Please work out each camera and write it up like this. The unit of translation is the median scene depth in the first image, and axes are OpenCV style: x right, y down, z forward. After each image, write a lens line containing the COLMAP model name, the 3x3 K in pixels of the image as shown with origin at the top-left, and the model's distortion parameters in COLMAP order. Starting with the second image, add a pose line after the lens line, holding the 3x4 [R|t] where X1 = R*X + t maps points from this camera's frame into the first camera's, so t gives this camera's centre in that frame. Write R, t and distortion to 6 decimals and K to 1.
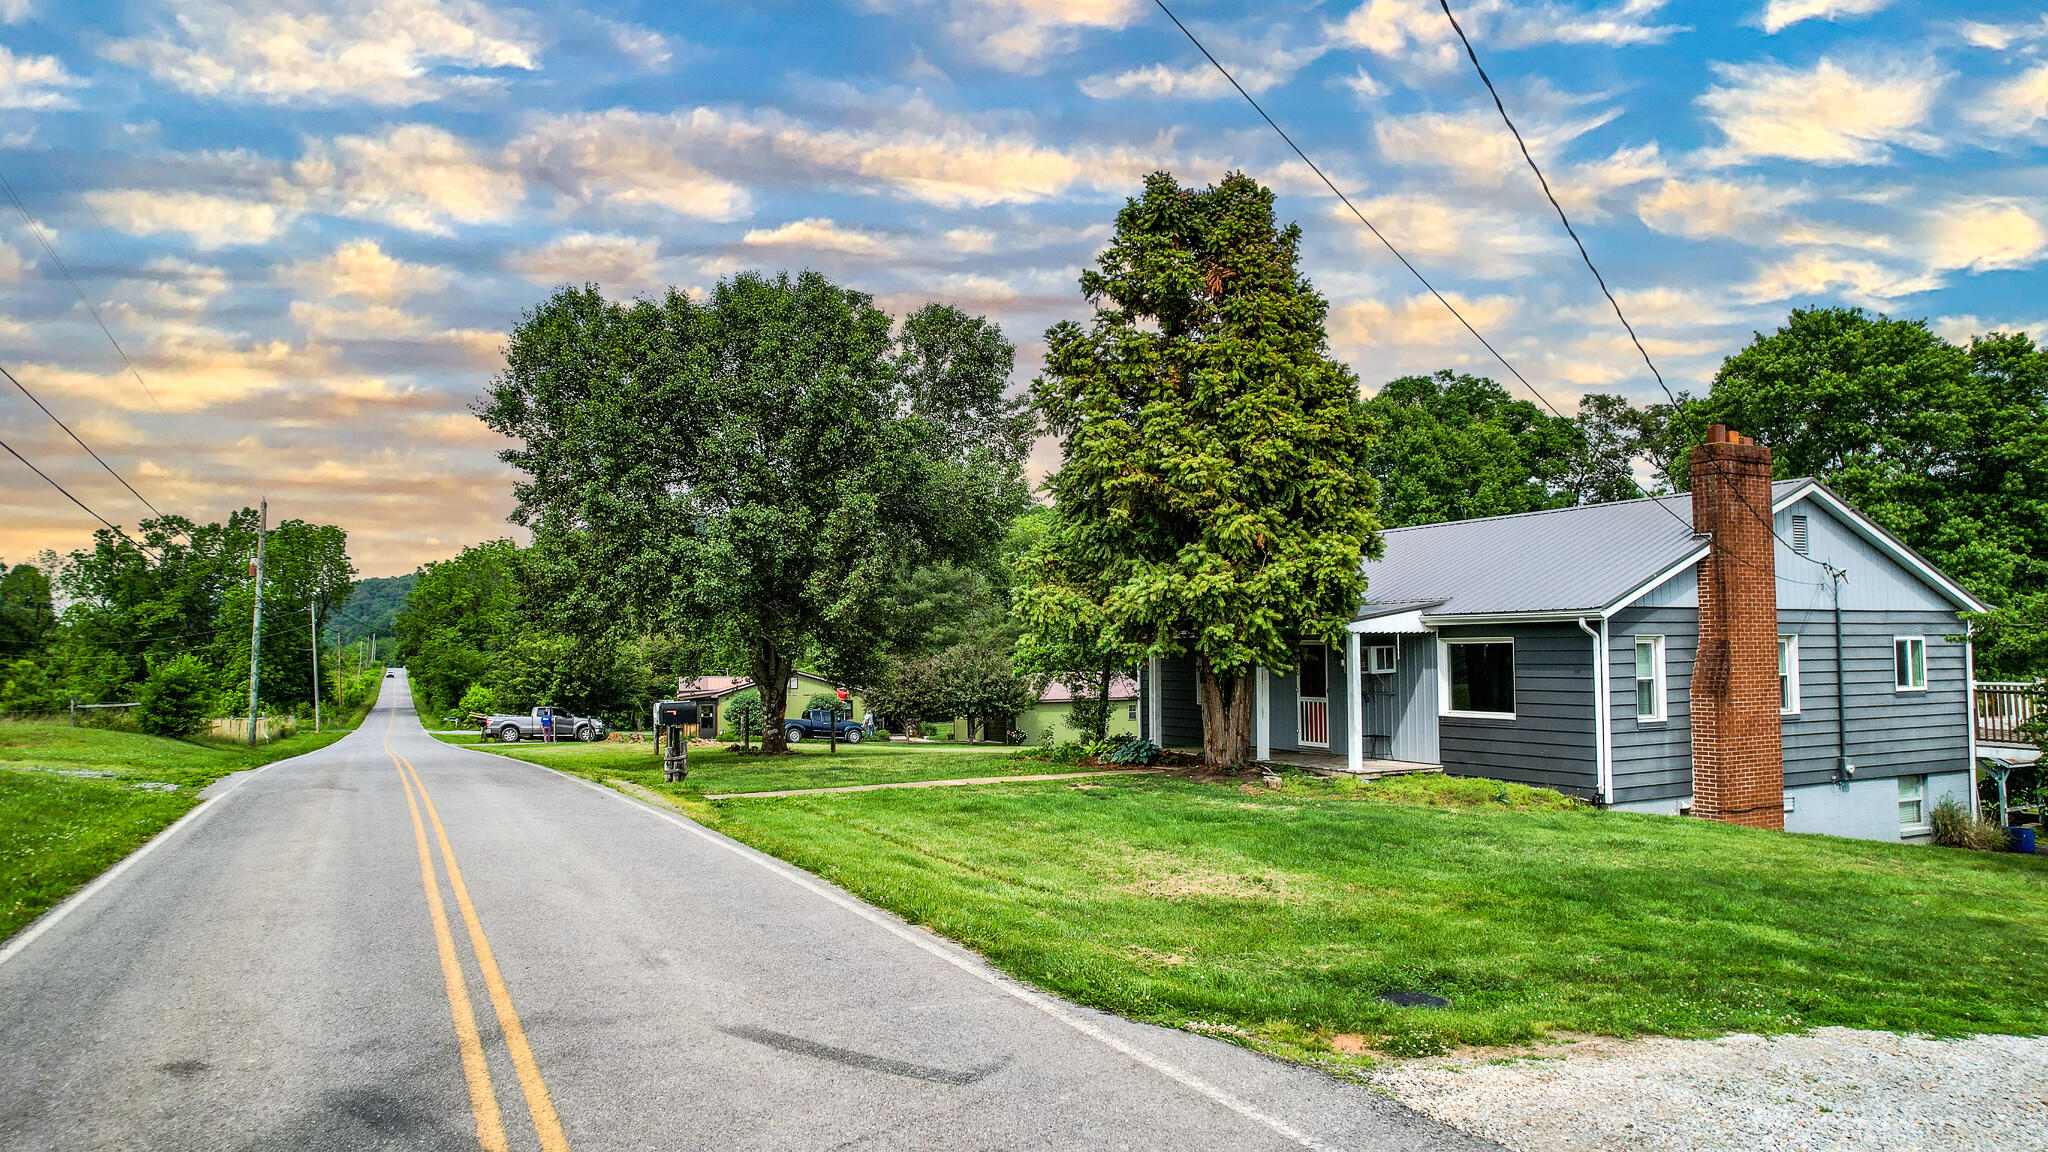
lens RADIAL K [[1331.0, 0, 1018.5], [0, 1331.0, 568.1], [0, 0, 1]] dist [-0.047813, 0.033823]
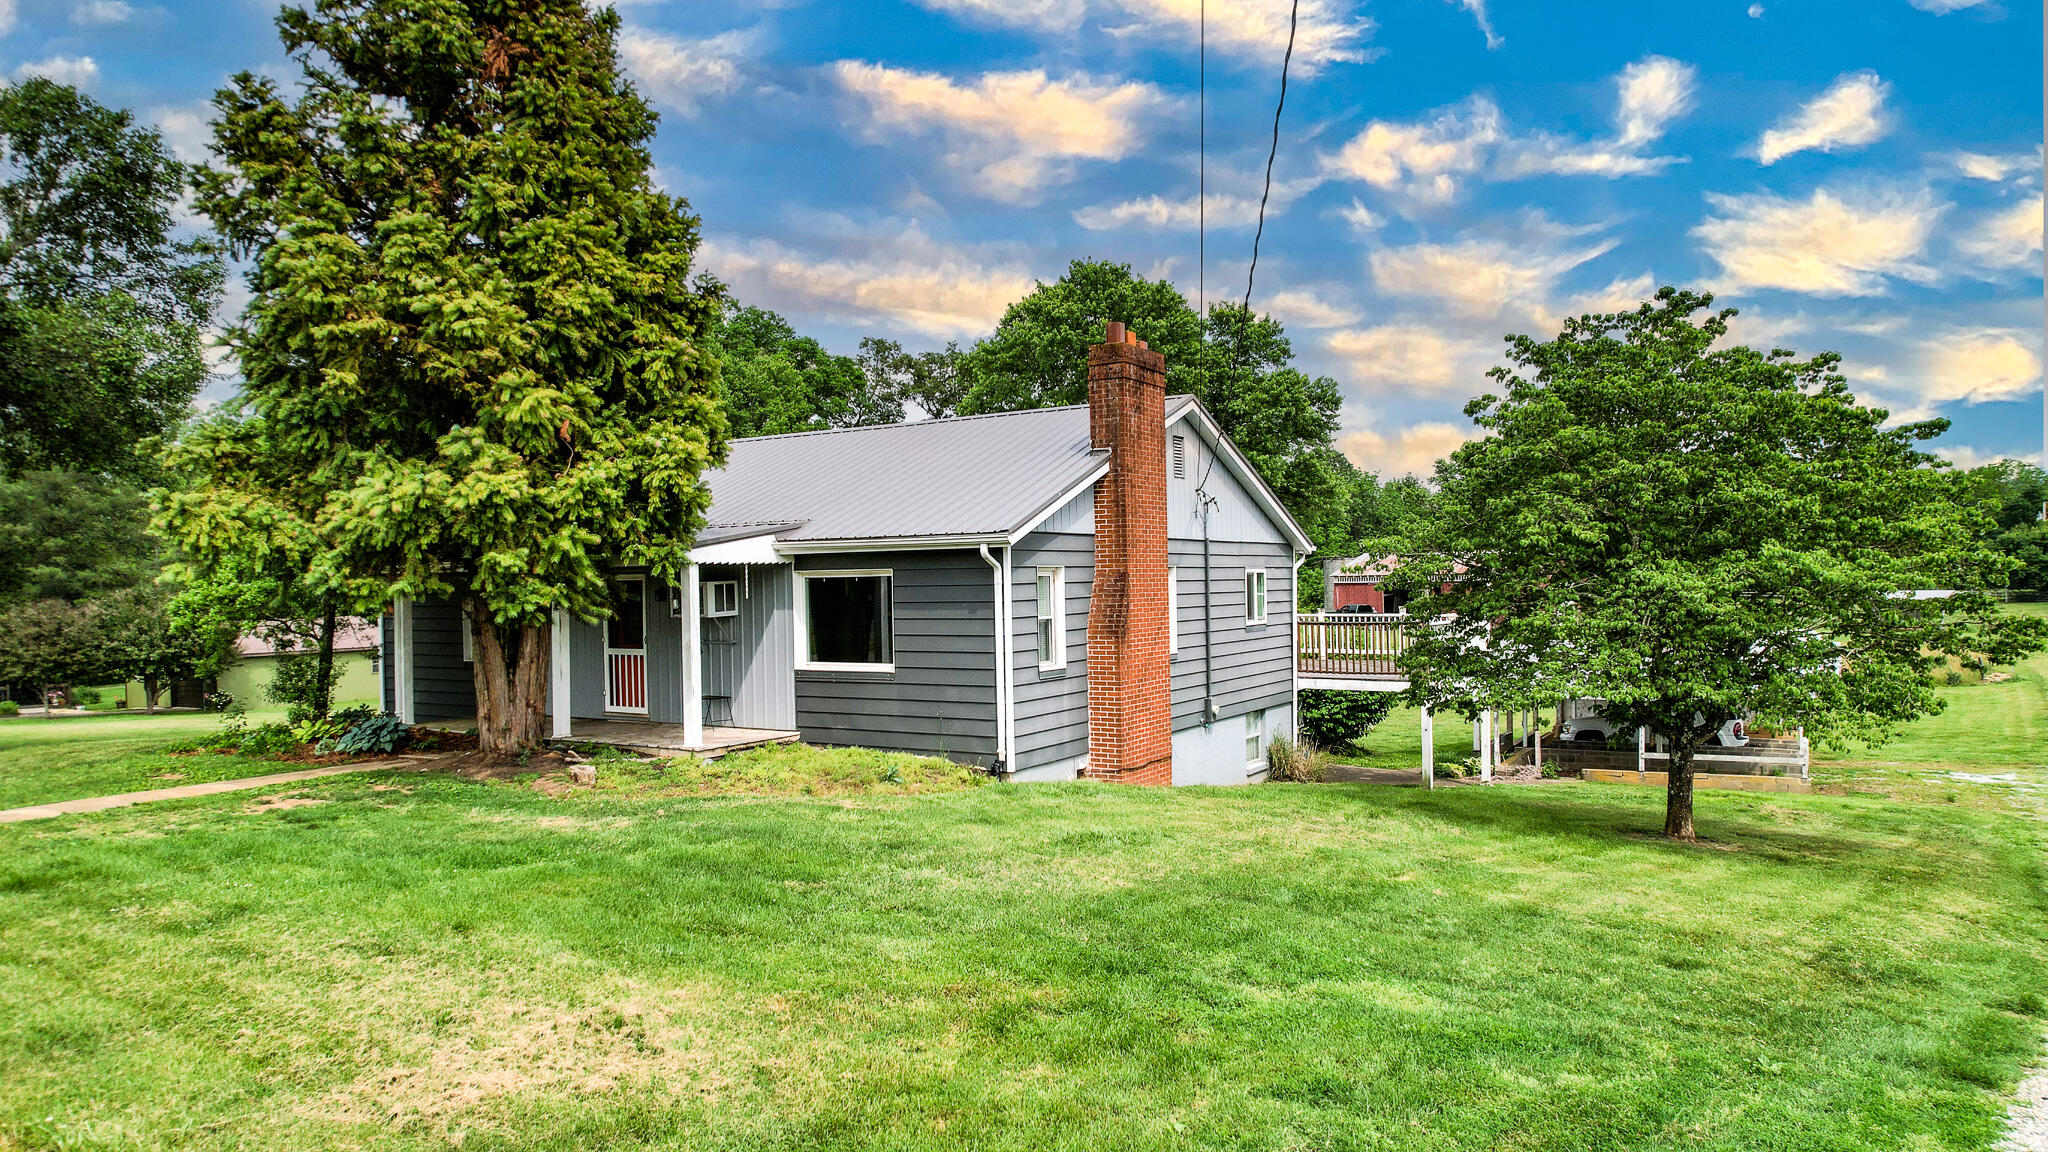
lens RADIAL K [[1331.0, 0, 1022.6], [0, 1331.0, 586.8], [0, 0, 1]] dist [-0.047813, 0.033823]
pose [[0.857714, -0.008626, 0.514054, 0.028684], [-0.022104, 0.998316, 0.053633, 0.017647], [-0.513651, -0.057365, 0.856079, 0.263710]]
